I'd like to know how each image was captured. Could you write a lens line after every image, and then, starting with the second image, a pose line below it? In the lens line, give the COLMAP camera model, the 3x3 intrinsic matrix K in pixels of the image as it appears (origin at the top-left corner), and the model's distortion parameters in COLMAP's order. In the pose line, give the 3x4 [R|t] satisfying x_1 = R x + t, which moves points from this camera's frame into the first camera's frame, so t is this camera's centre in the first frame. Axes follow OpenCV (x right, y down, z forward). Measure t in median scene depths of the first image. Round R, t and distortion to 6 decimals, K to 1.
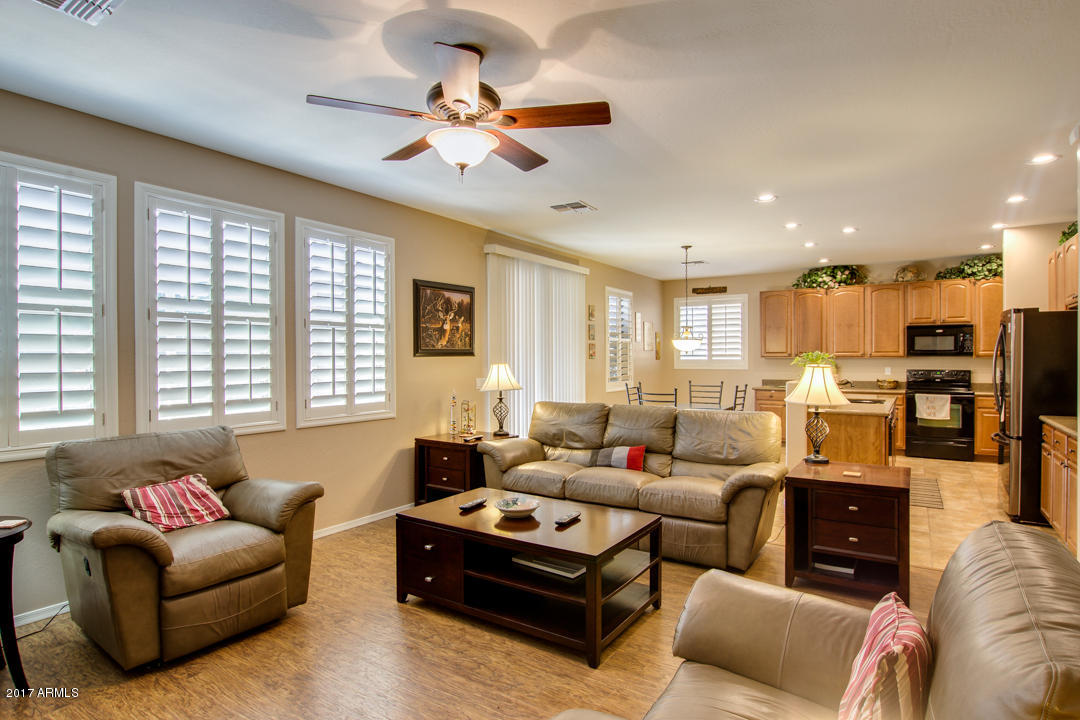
lens RADIAL K [[575.8, 0, 540.0], [0, 575.8, 359.1], [0, 0, 1]] dist [0.001227, 0.000098]
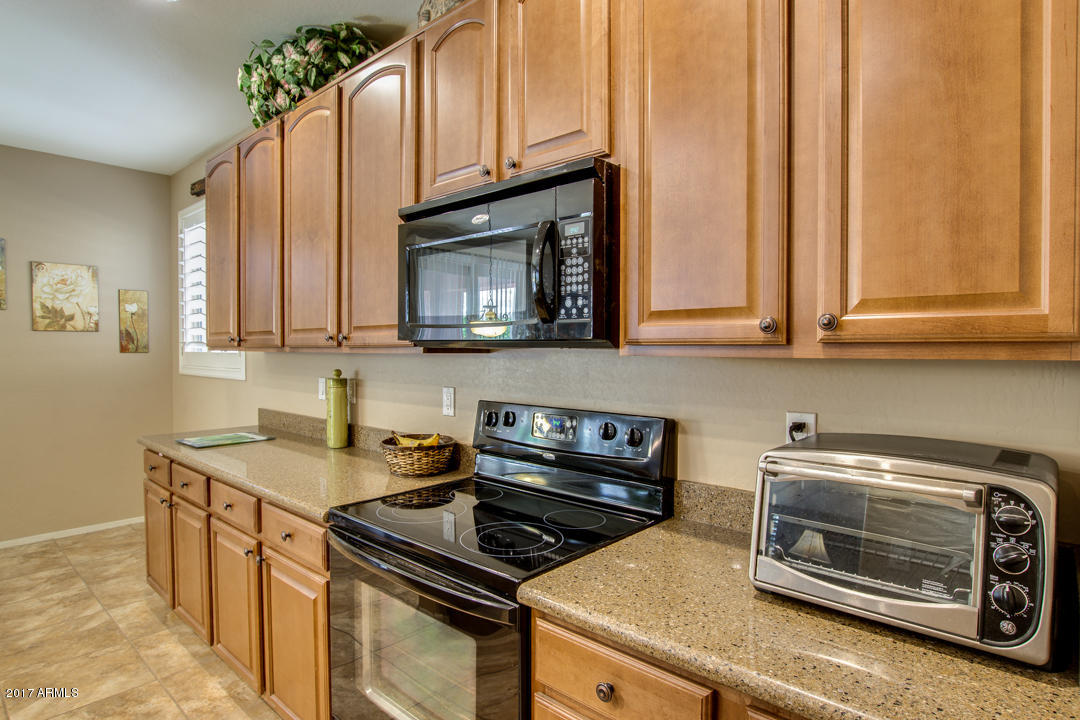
lens RADIAL K [[575.8, 0, 540.0], [0, 575.8, 359.1], [0, 0, 1]] dist [0.001227, 0.000098]
pose [[0.989582, 0.007227, -0.143786, 0.711644], [-0.004754, 0.999835, 0.017537, -0.003862], [0.143889, -0.016671, 0.989453, 0.774367]]
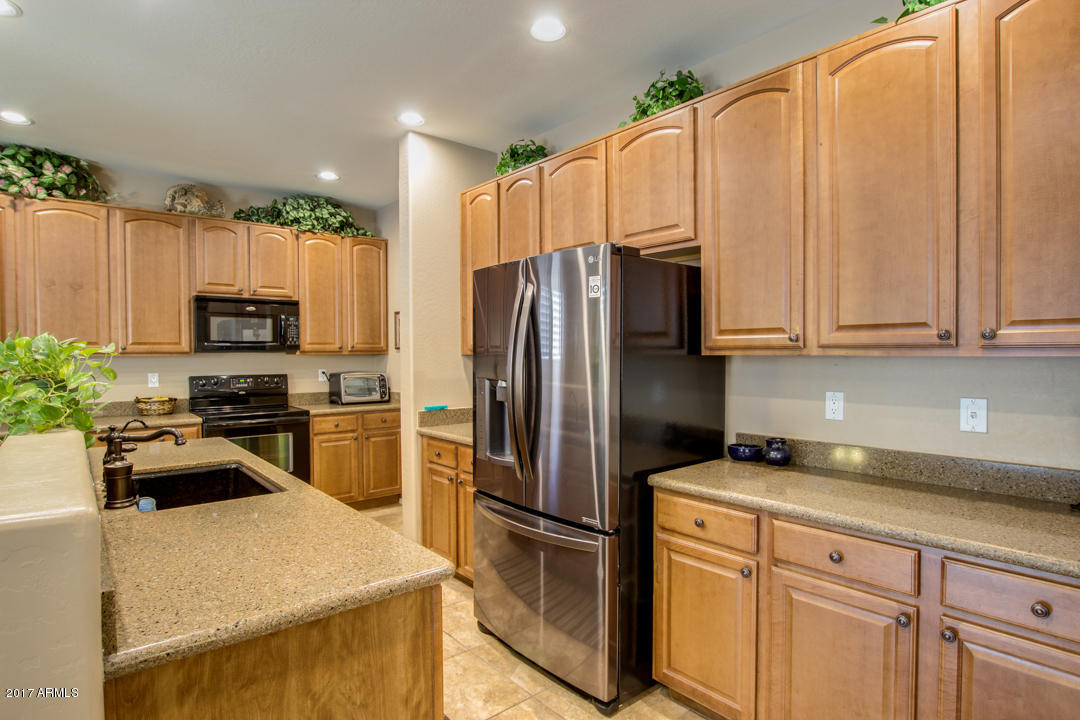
lens RADIAL K [[565.1, 0, 540.0], [0, 565.1, 360.0], [0, 0, 1]] dist [-0.022259, -0.000837]
pose [[0.282362, -0.012100, 0.959232, 0.224750], [0.004836, 0.999926, 0.011190, -0.001722], [-0.959296, 0.001479, 0.282399, 0.540611]]
